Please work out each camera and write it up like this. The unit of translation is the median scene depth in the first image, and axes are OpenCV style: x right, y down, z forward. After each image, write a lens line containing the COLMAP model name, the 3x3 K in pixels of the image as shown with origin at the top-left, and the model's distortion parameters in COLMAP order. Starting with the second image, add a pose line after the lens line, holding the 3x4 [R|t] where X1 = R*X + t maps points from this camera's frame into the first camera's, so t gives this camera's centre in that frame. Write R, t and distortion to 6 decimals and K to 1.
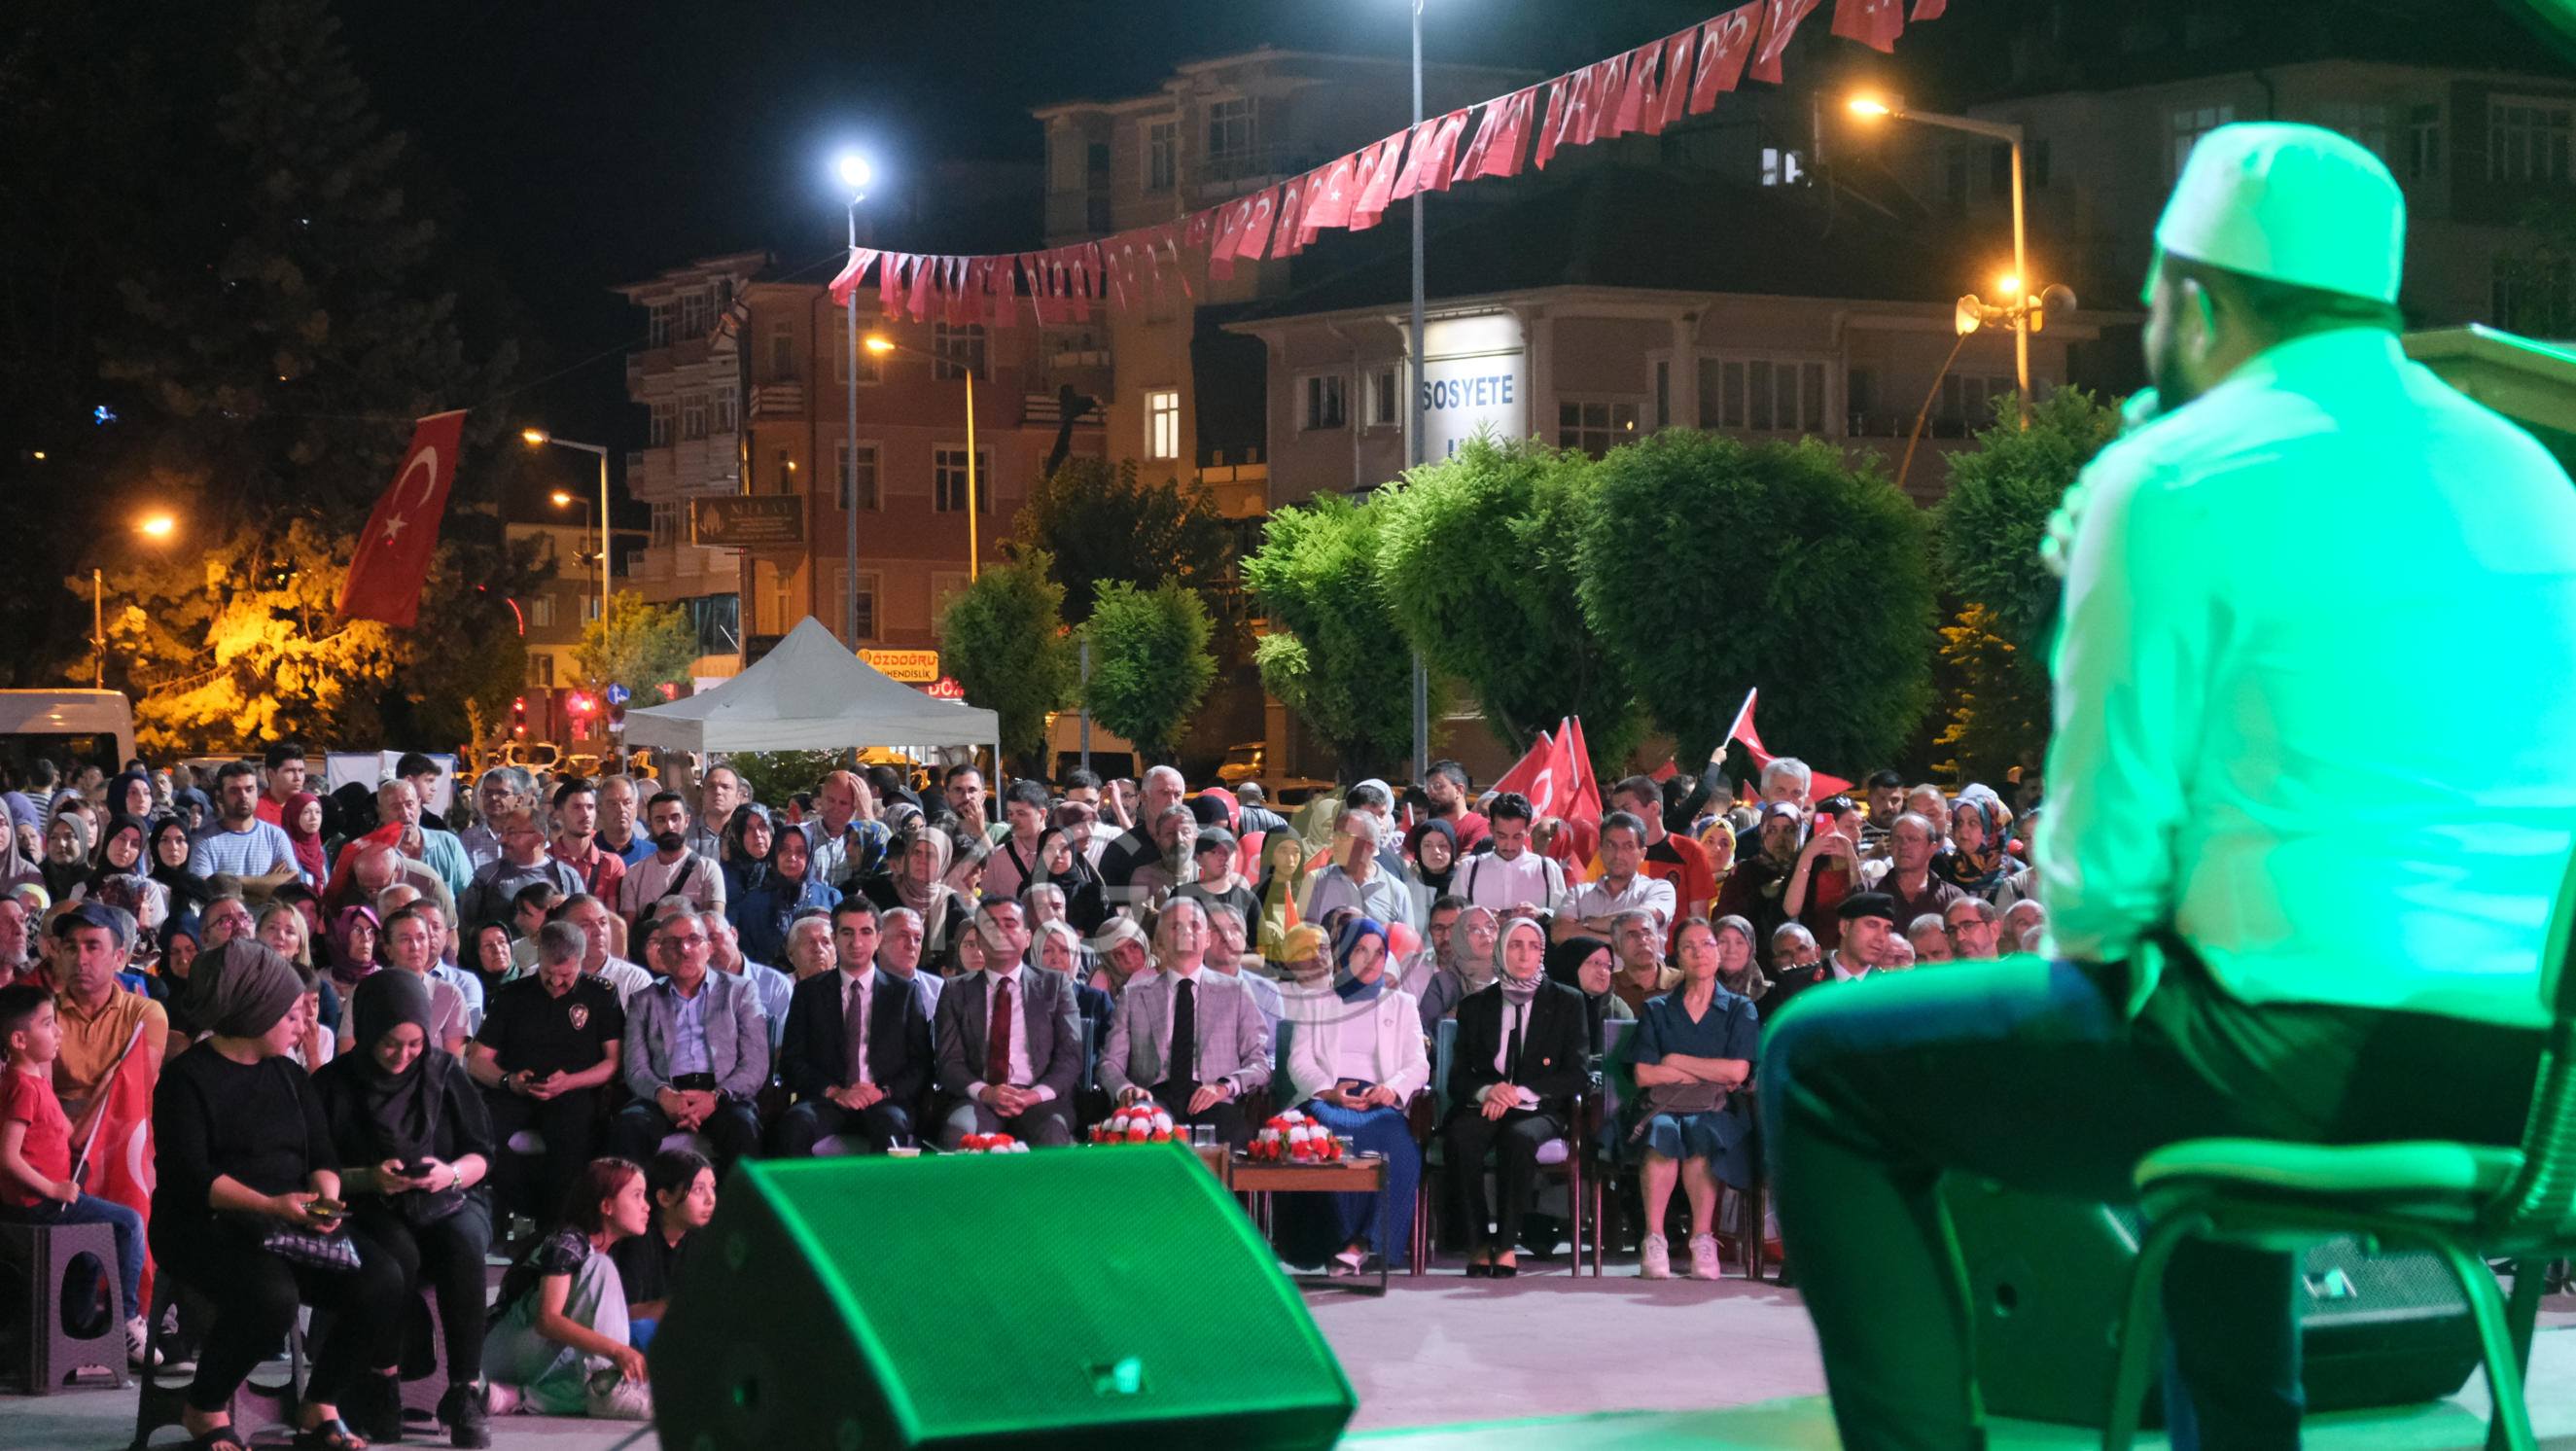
lens RADIAL K [[5853.6, 0, 1288.0], [0, 5853.6, 725.5], [0, 0, 1]] dist [0.082356, 0.230847]
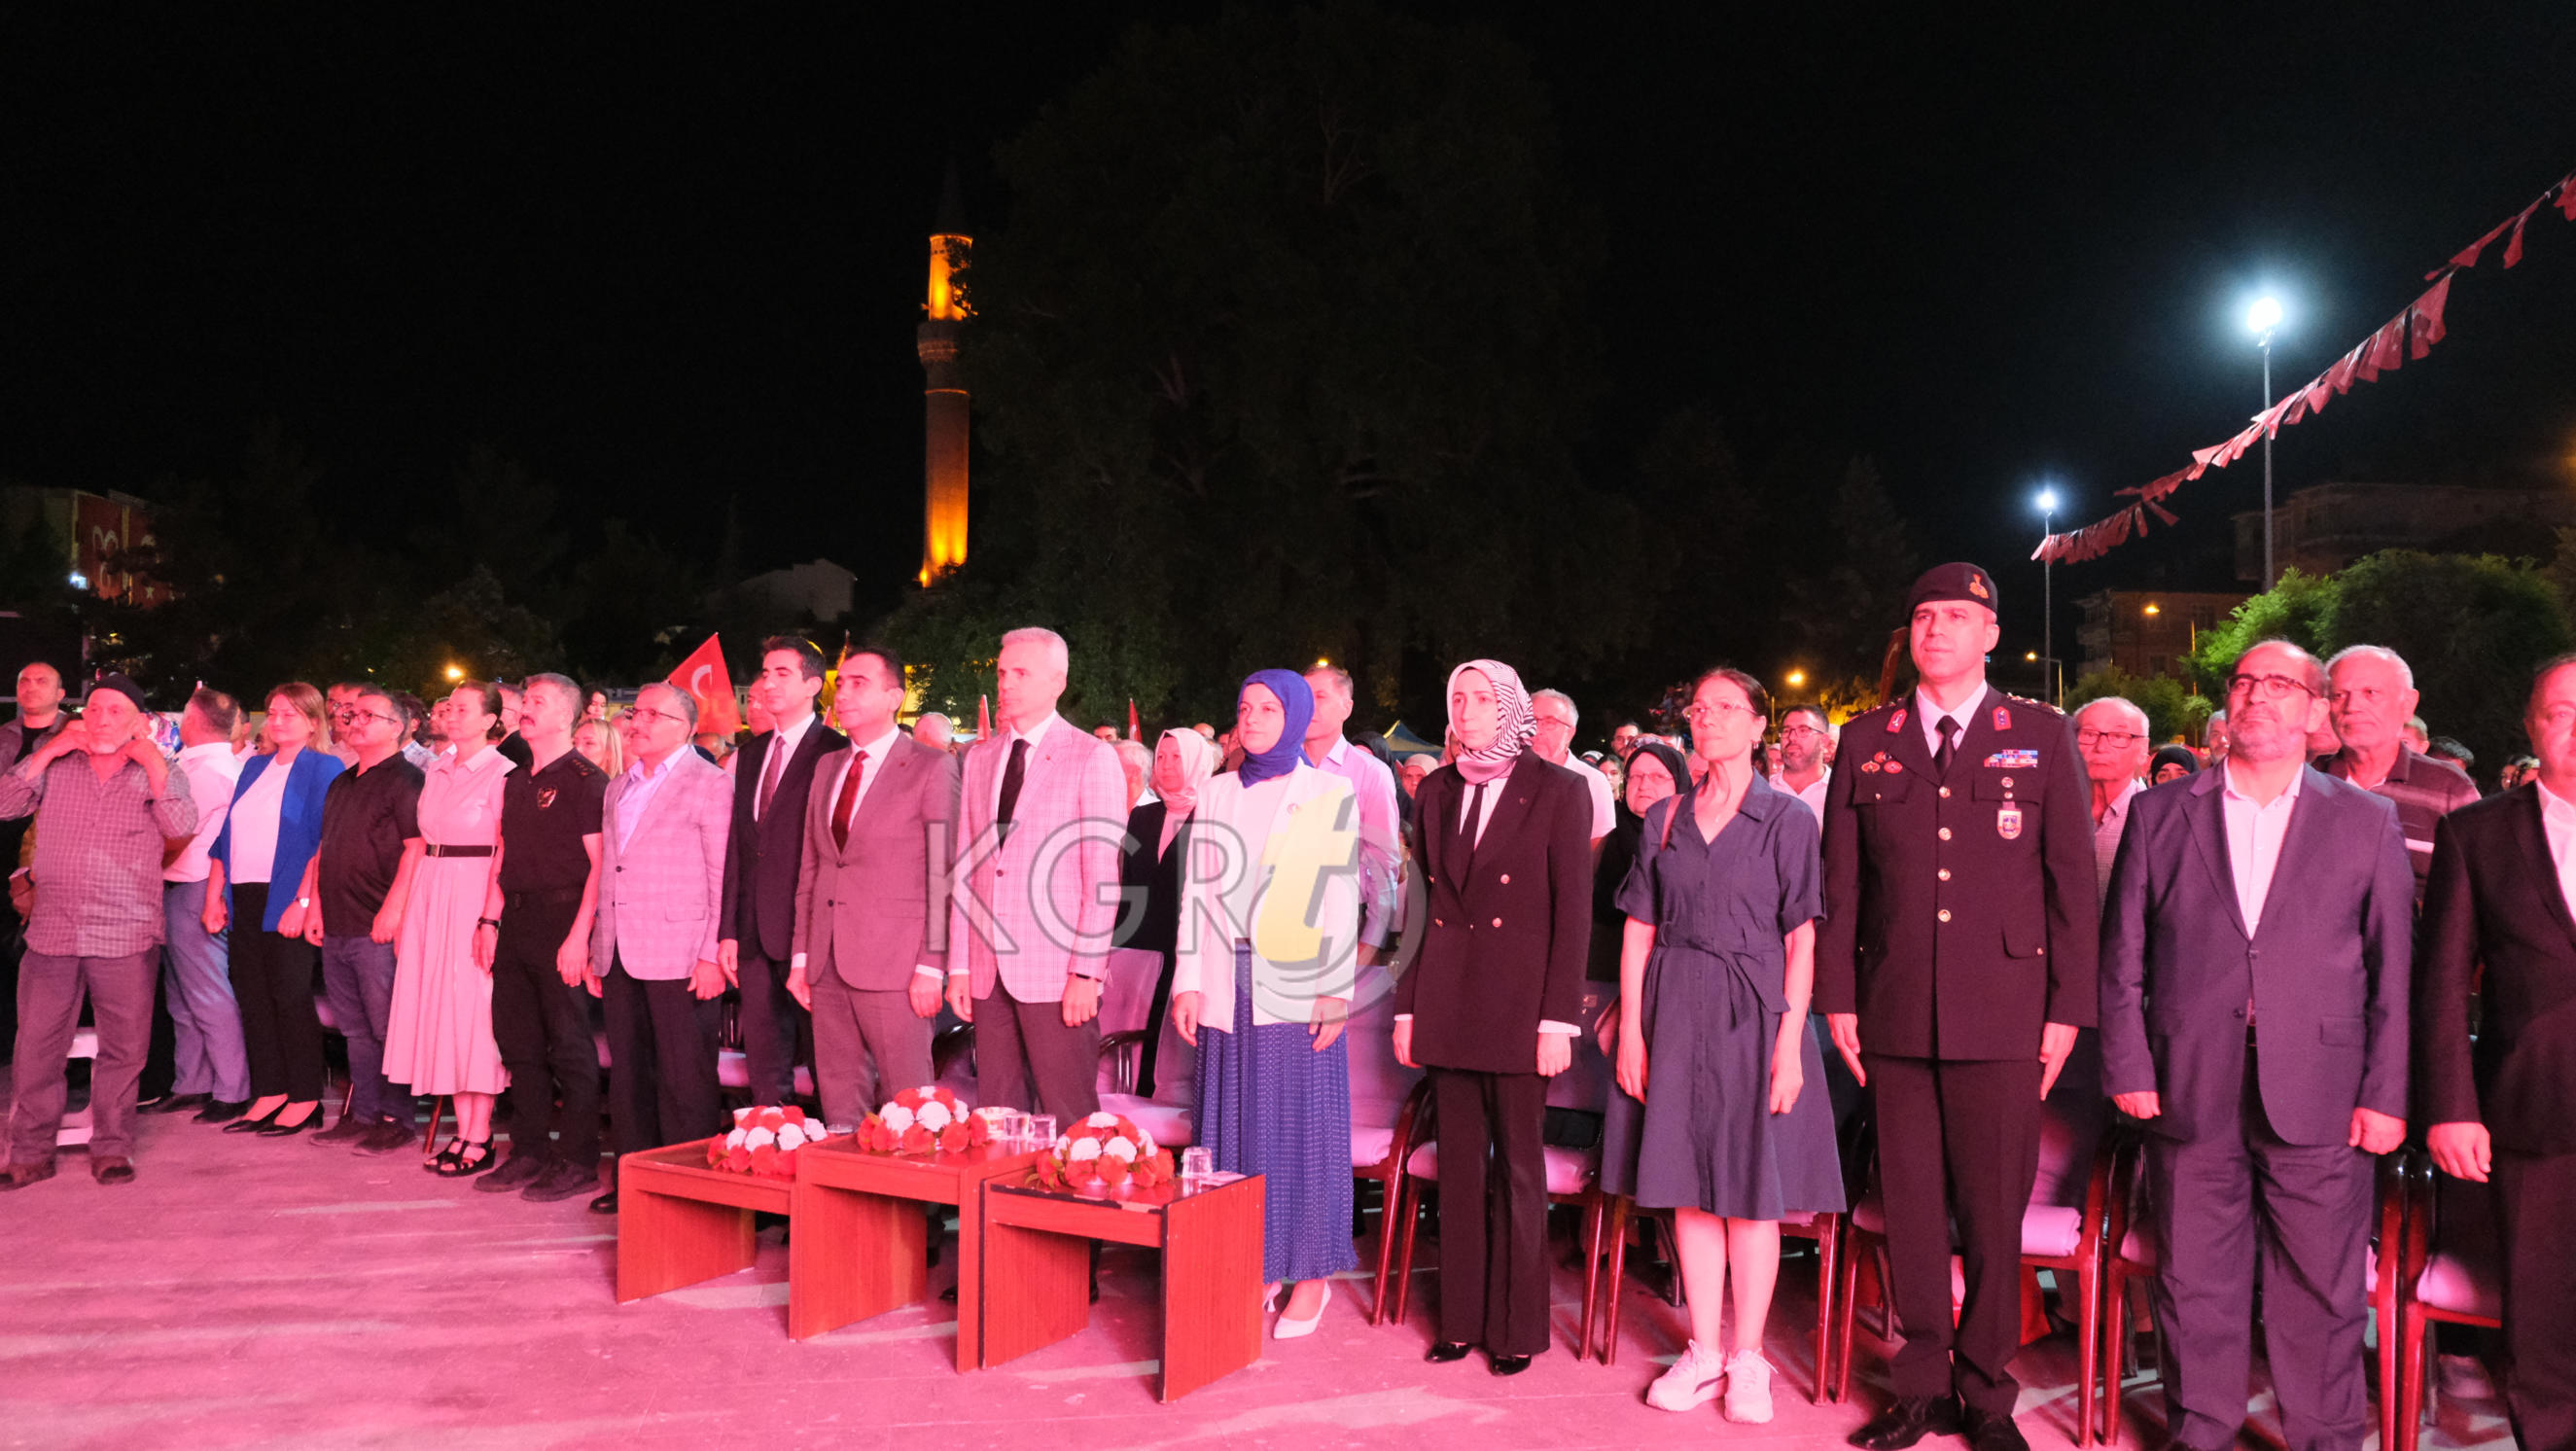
lens RADIAL K [[2088.0, 0, 1288.0], [0, 2088.0, 725.5], [0, 0, 1]] dist [0.000215, 0.001289]
pose [[0.889197, -0.007753, -0.457459, 0.019251], [-0.001341, 0.999808, -0.019553, 0.003138], [0.457523, 0.018000, 0.889016, 0.112395]]
